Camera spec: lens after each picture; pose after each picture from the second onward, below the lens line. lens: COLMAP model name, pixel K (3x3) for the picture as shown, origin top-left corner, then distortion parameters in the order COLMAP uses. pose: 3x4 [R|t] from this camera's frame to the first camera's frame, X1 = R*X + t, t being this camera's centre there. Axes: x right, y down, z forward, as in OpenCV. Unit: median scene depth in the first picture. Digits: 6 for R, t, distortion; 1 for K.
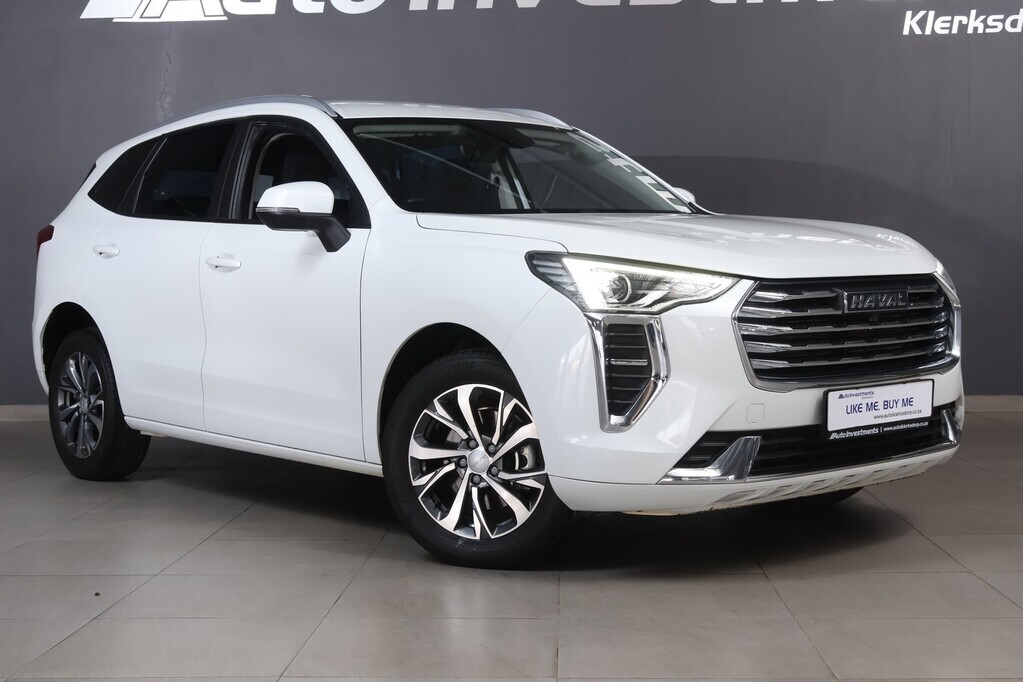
lens RADIAL K [[1546.6, 0, 511.5], [0, 1546.6, 341.0], [0, 0, 1]] dist [-0.016394, 0.131279]
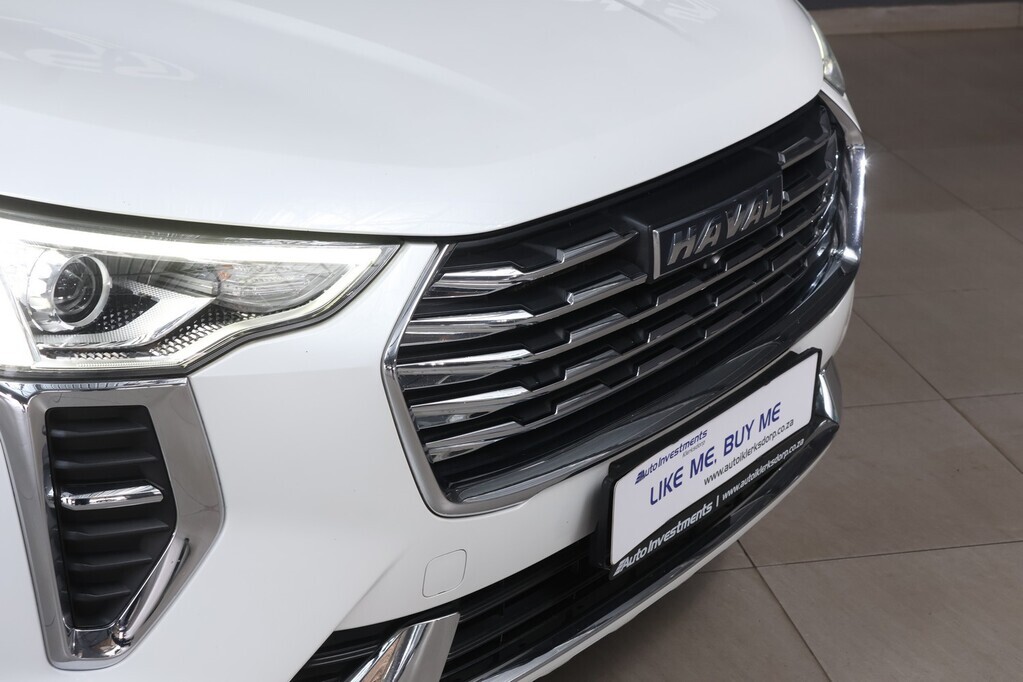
lens RADIAL K [[1924.5, 0, 511.5], [0, 1924.5, 341.0], [0, 0, 1]] dist [0.028860, 0.113931]
pose [[0.975774, -0.060518, 0.210245, 0.073089], [-0.003693, 0.956288, 0.292403, -0.156017], [-0.218750, -0.286095, 0.932897, 0.544379]]
